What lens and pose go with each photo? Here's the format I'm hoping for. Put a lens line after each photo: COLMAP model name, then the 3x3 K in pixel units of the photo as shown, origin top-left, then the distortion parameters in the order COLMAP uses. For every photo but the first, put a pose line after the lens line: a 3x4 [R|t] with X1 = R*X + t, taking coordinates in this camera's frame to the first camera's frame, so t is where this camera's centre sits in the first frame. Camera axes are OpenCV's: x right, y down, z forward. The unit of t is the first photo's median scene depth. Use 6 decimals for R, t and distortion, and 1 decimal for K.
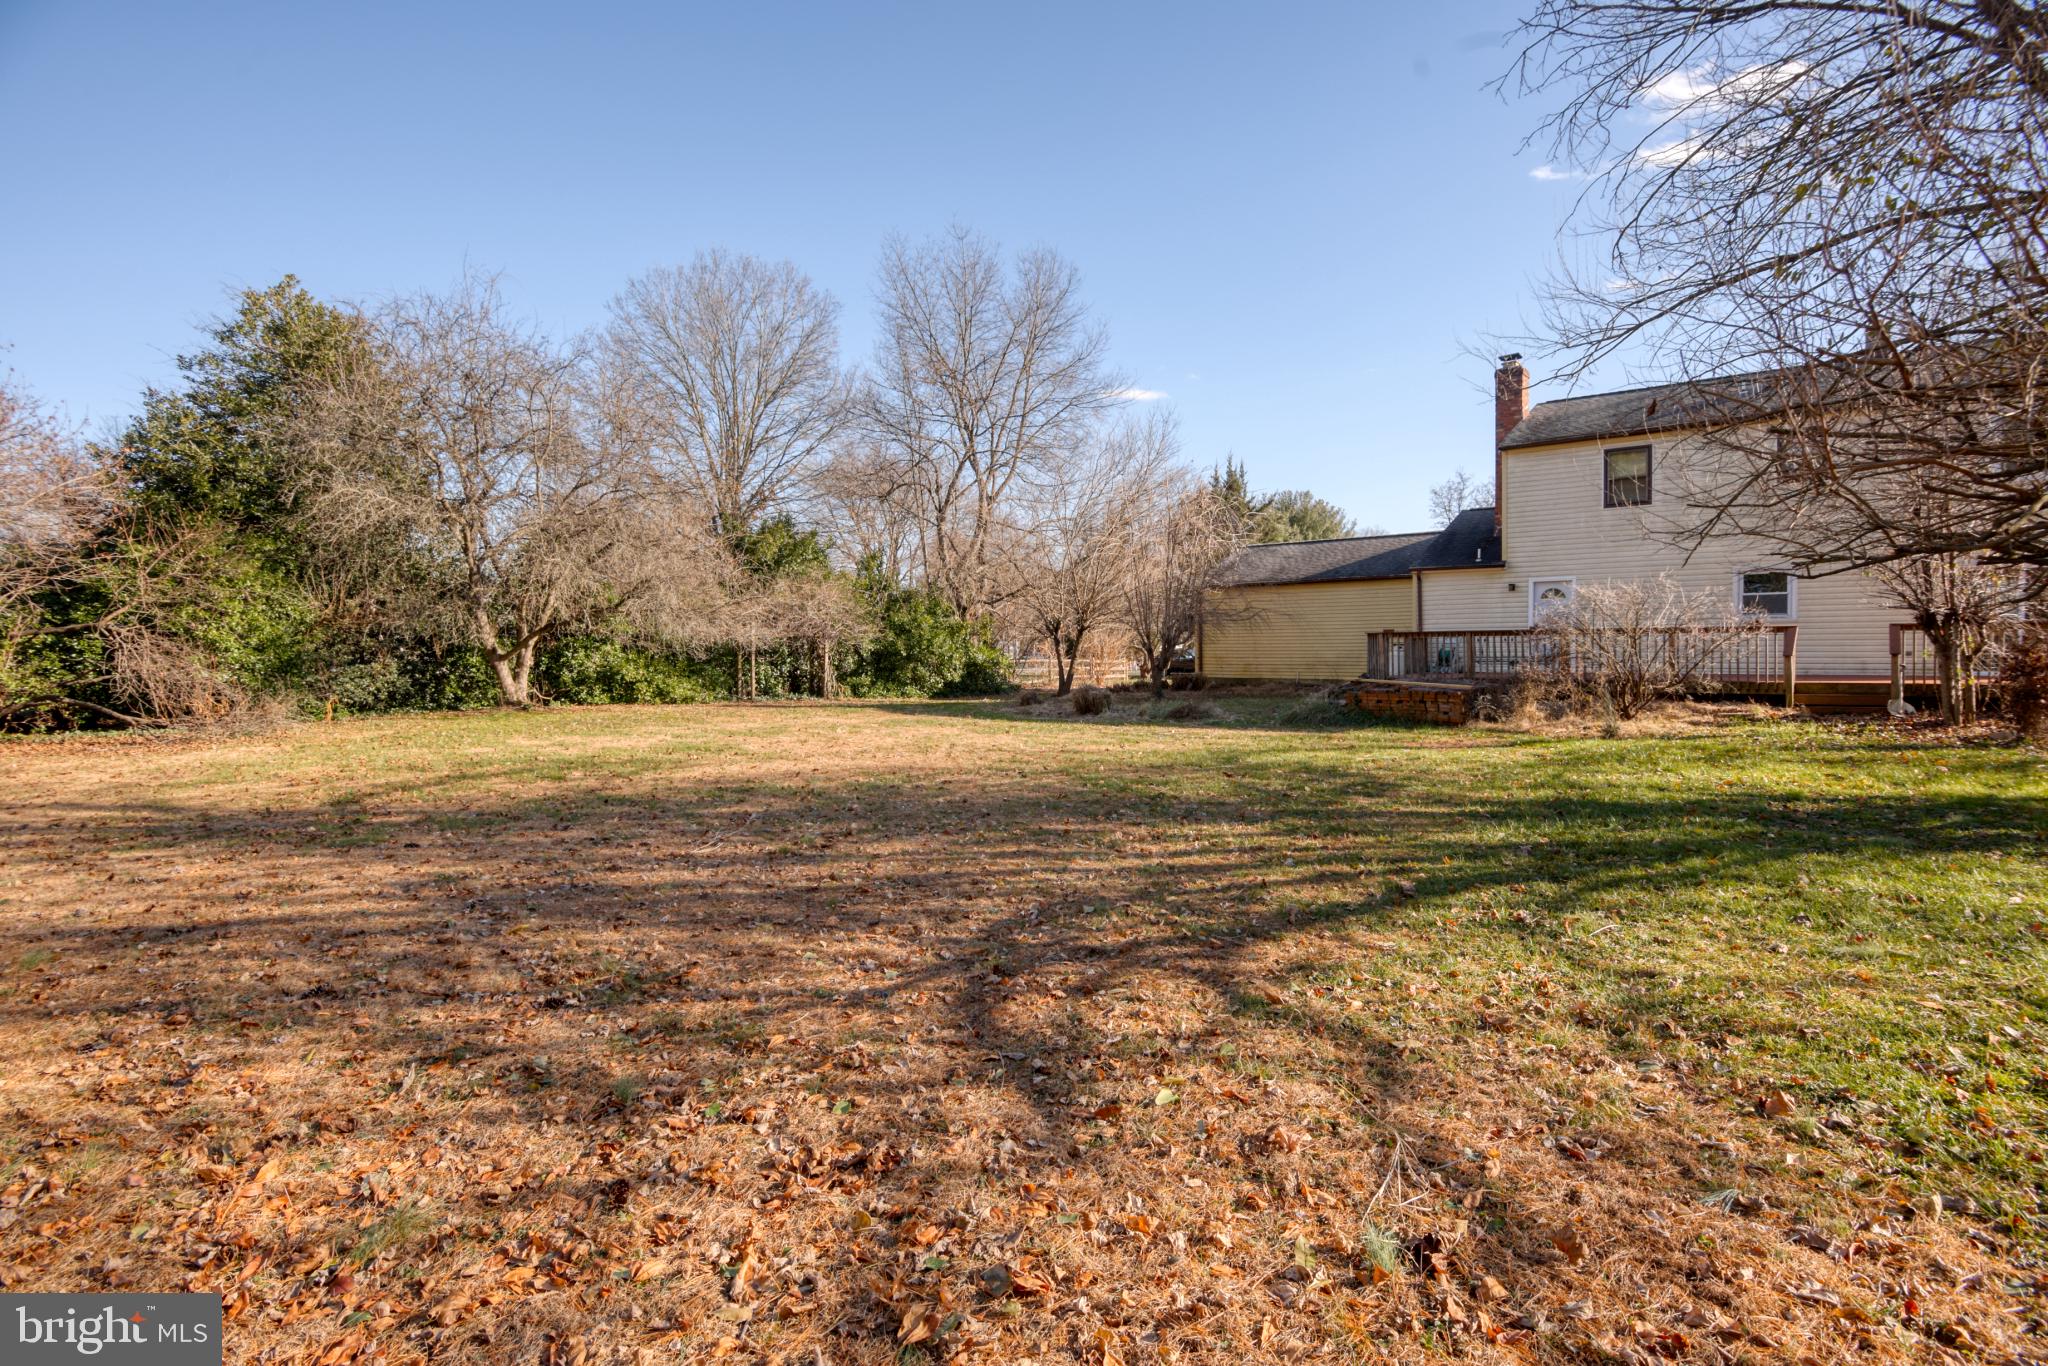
lens RADIAL K [[1001.8, 0, 1018.9], [0, 1001.8, 685.9], [0, 0, 1]] dist [-0.019109, -0.001096]
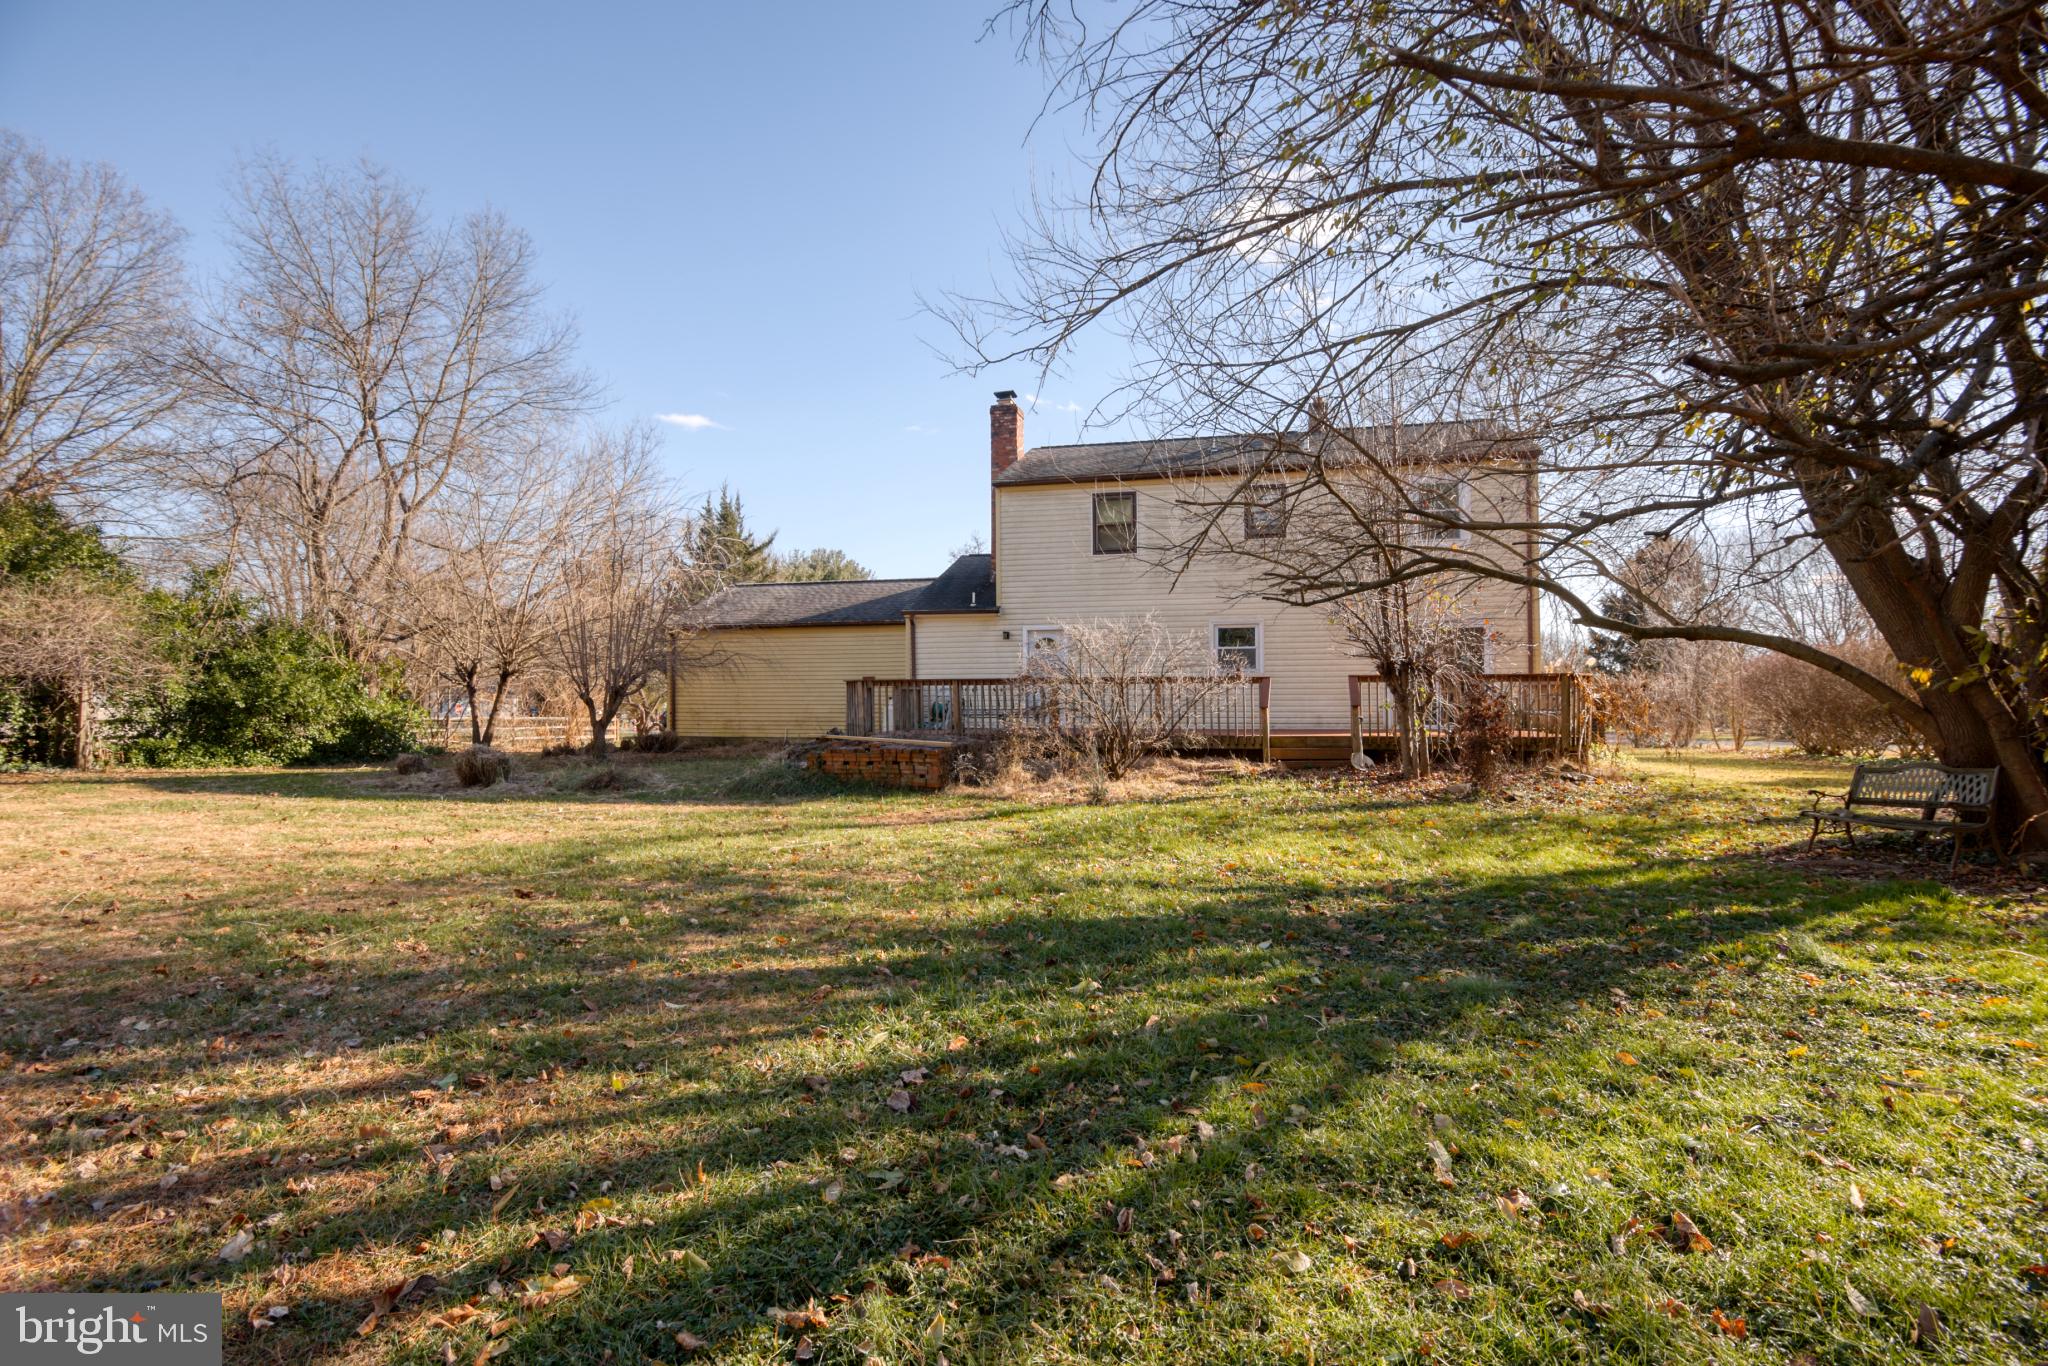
lens RADIAL K [[1001.8, 0, 1017.7], [0, 1001.8, 688.6], [0, 0, 1]] dist [-0.019109, -0.001096]
pose [[0.902222, 0.015086, 0.431009, 0.147325], [0.010179, 0.998365, -0.056252, 0.002417], [-0.431152, 0.055139, 0.900593, 0.231018]]
